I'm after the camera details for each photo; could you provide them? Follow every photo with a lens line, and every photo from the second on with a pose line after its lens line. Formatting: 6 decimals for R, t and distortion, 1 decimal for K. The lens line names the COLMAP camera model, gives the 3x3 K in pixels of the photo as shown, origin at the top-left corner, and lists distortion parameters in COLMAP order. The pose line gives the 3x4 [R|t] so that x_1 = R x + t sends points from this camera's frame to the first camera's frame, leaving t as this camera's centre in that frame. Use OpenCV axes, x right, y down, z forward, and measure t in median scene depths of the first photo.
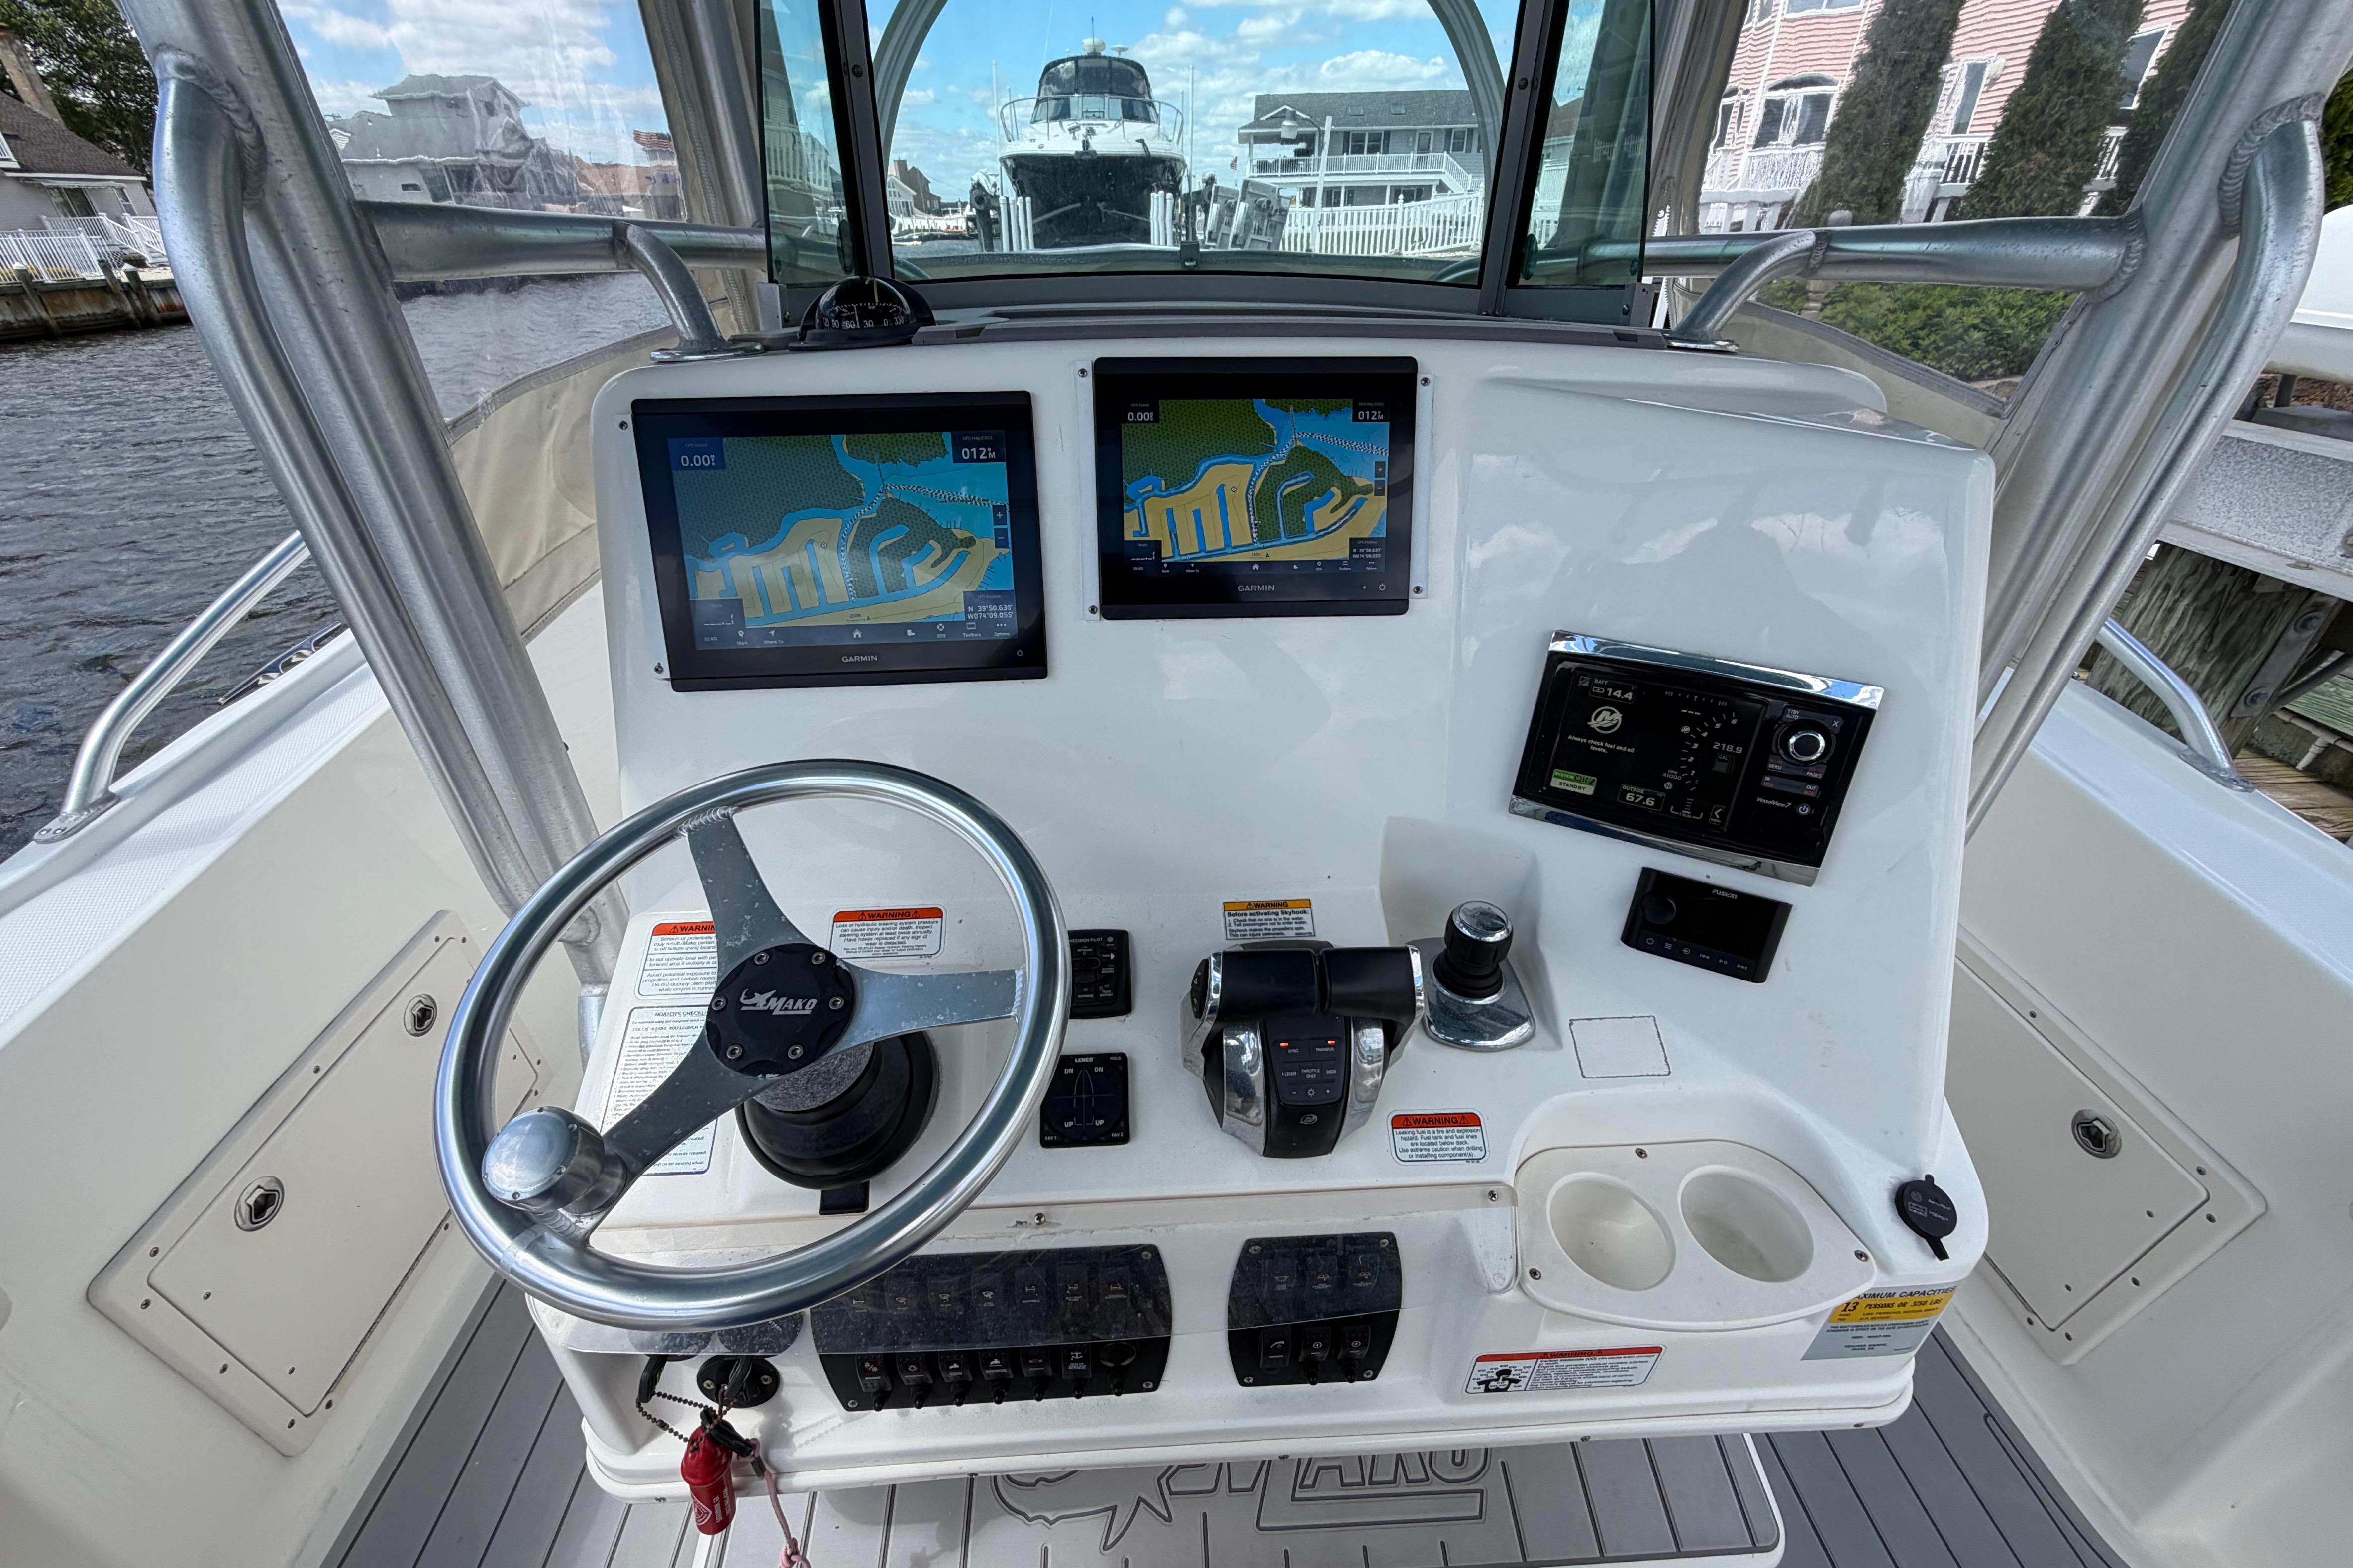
lens RADIAL K [[939.9, 0, 1172.0], [0, 939.9, 779.4], [0, 0, 1]] dist [0.000305, 0.000200]
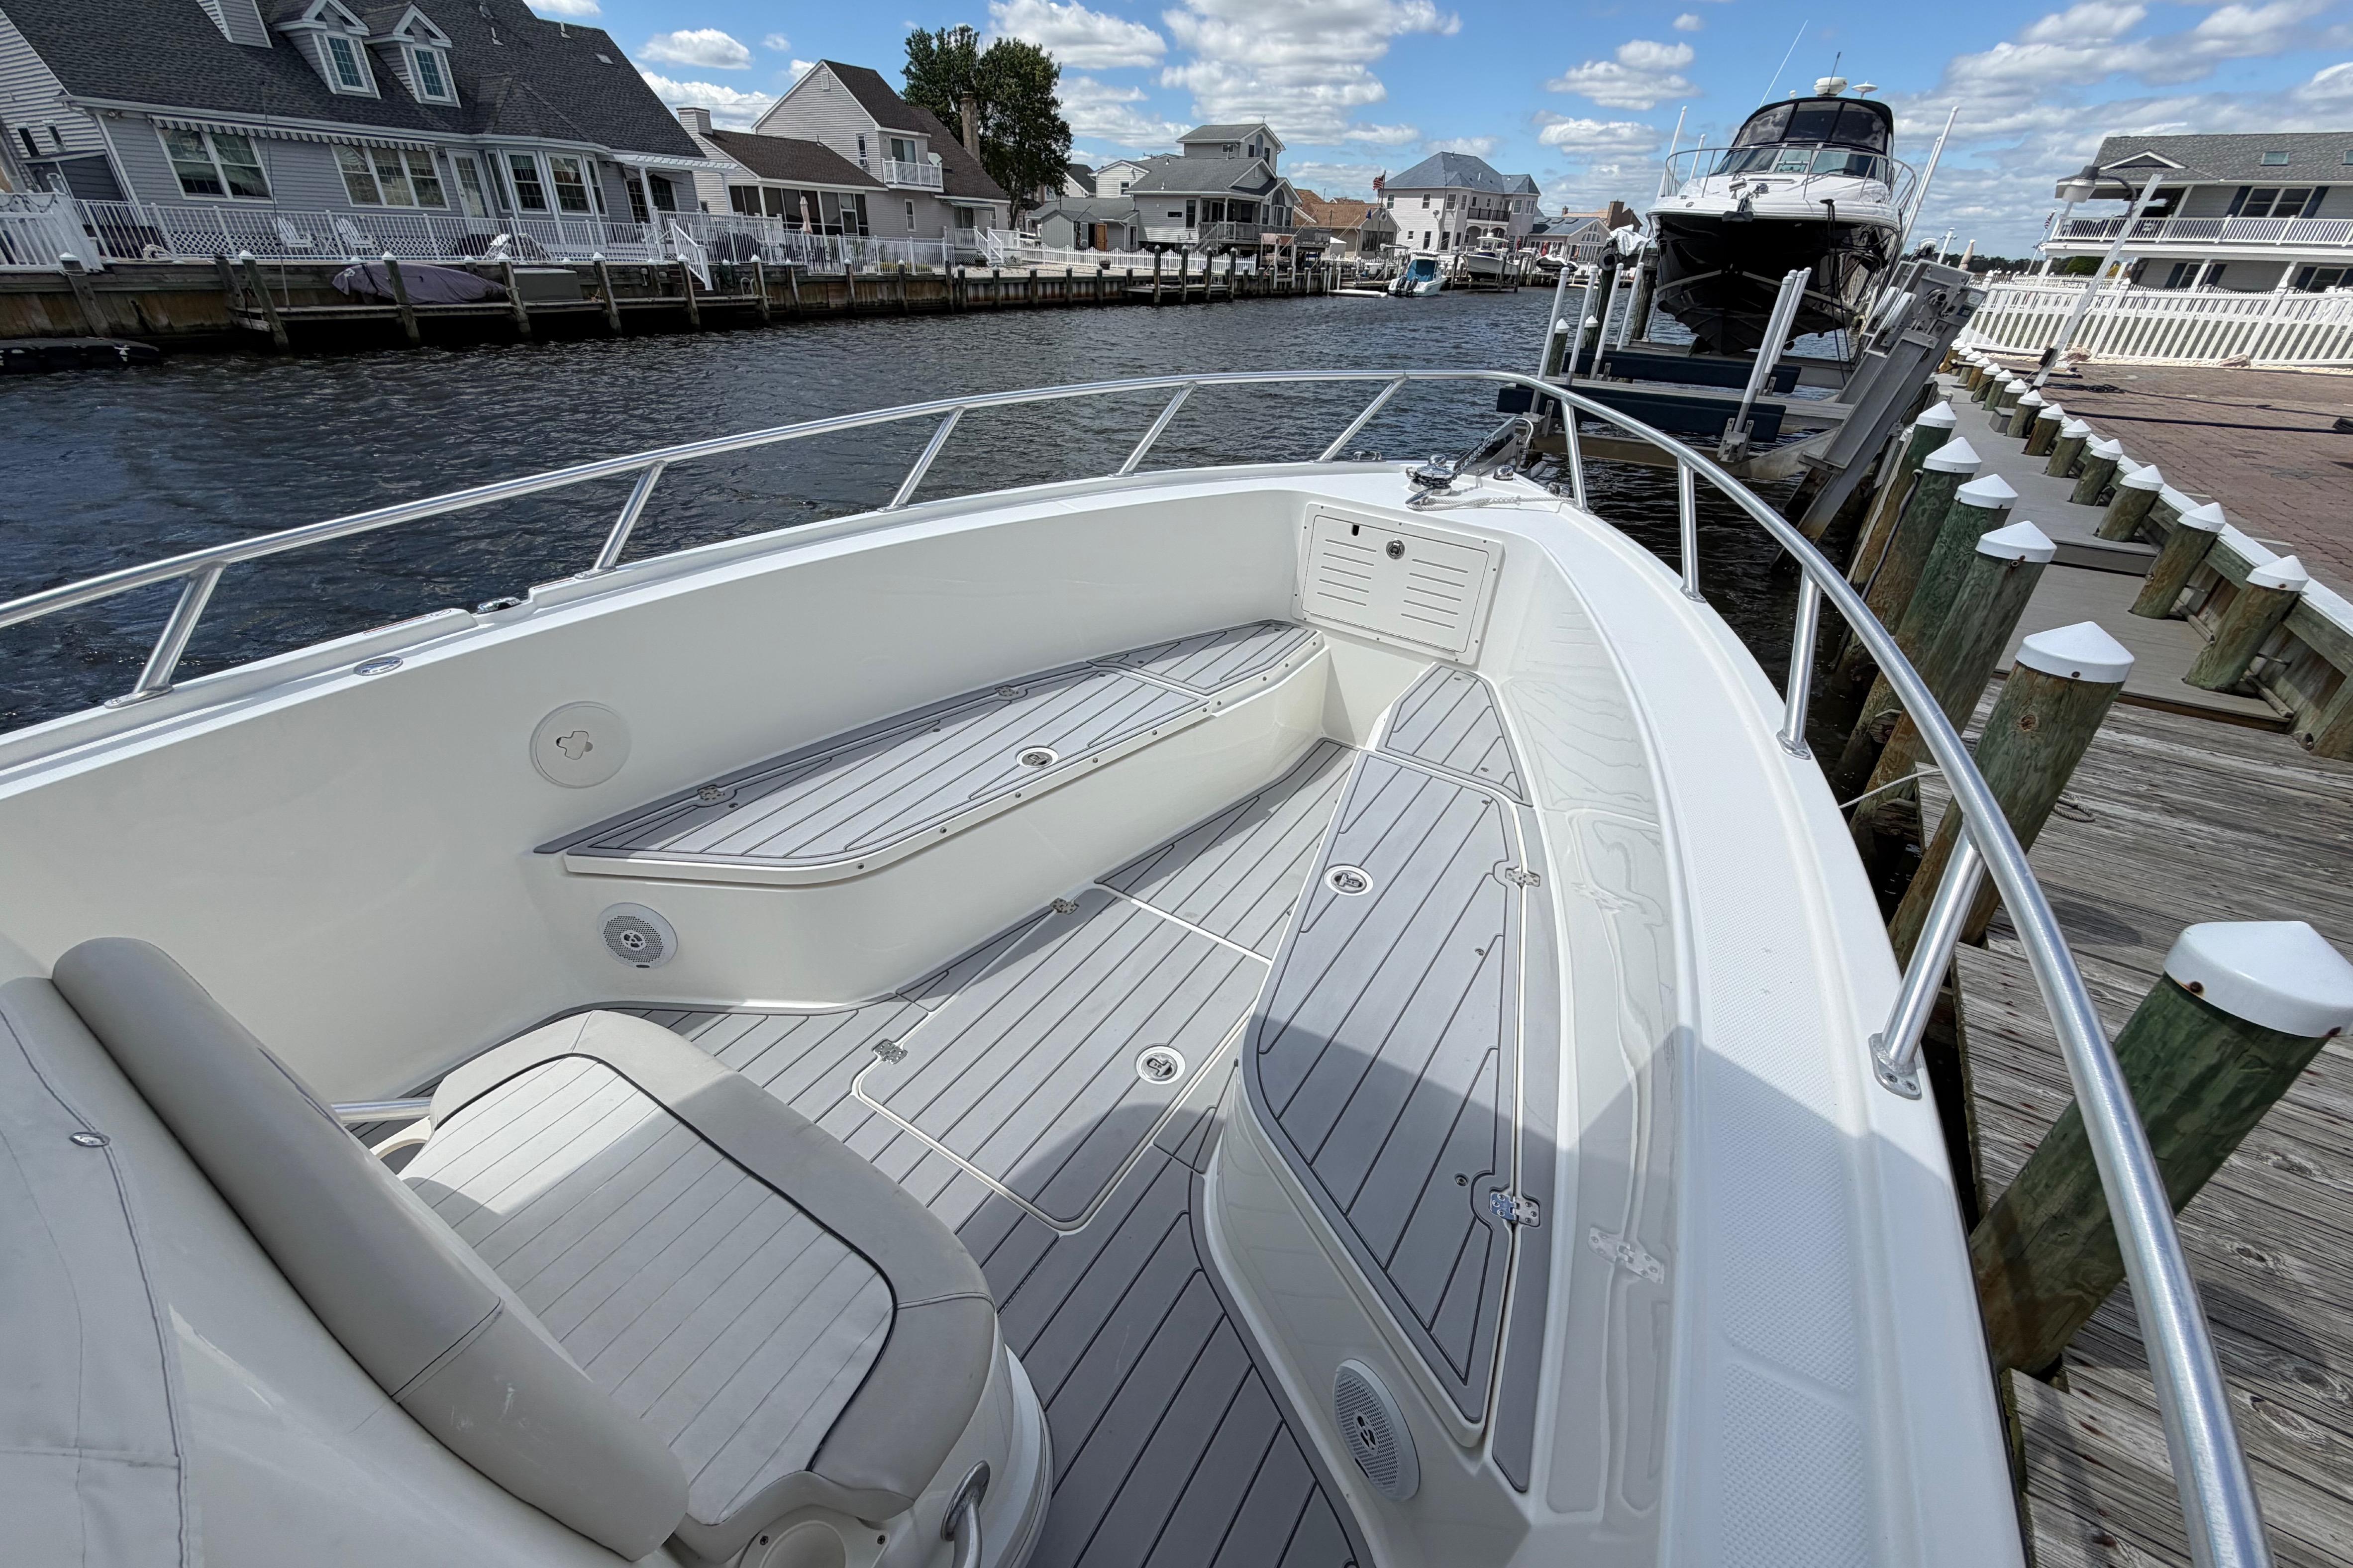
lens RADIAL K [[939.9, 0, 1176.9], [0, 939.9, 787.2], [0, 0, 1]] dist [0.000305, 0.000200]
pose [[0.811001, 0.330340, -0.482859, 1.278585], [-0.341654, 0.937401, 0.067470, -1.375662], [0.474920, 0.110253, 0.873095, 1.659837]]
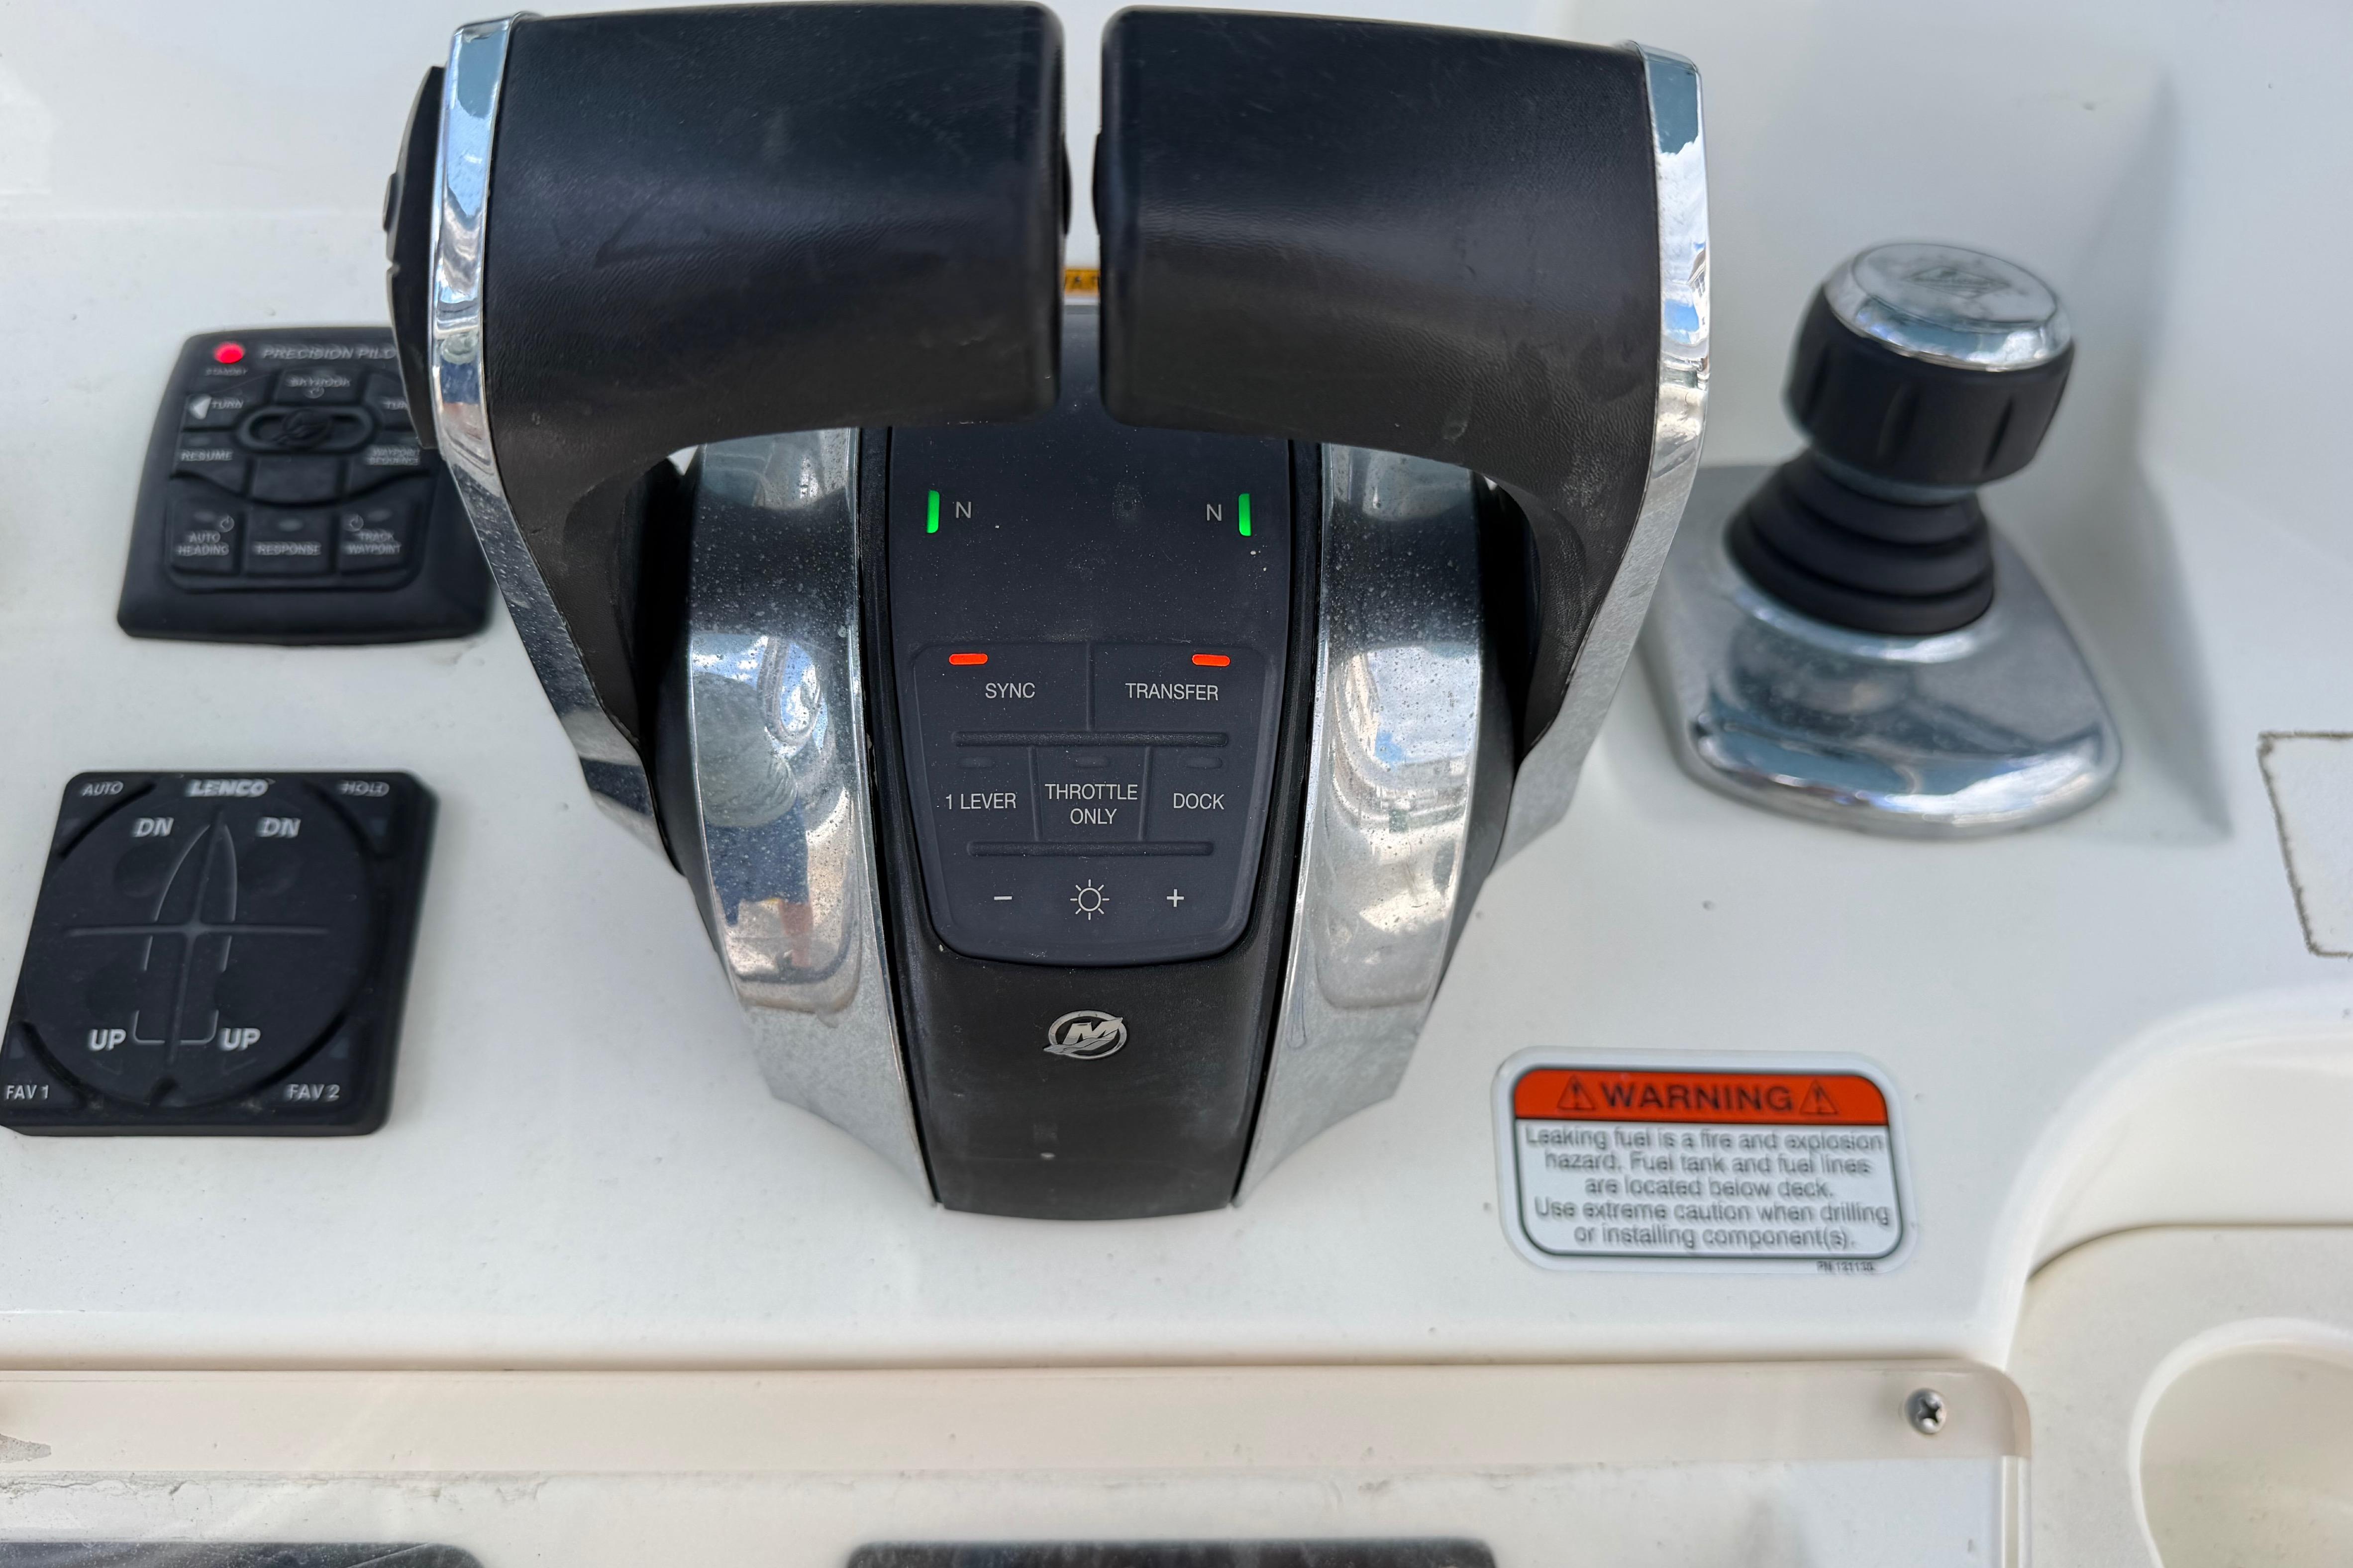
lens RADIAL K [[1647.1, 0, 1142.3], [0, 1647.1, 740.3], [0, 0, 1]] dist [0.058858, -0.074763]
pose [[0.999080, 0.035564, -0.023969, 0.141378], [-0.032768, 0.993569, 0.108381, 0.224548], [0.027669, -0.107495, 0.993820, 0.567265]]
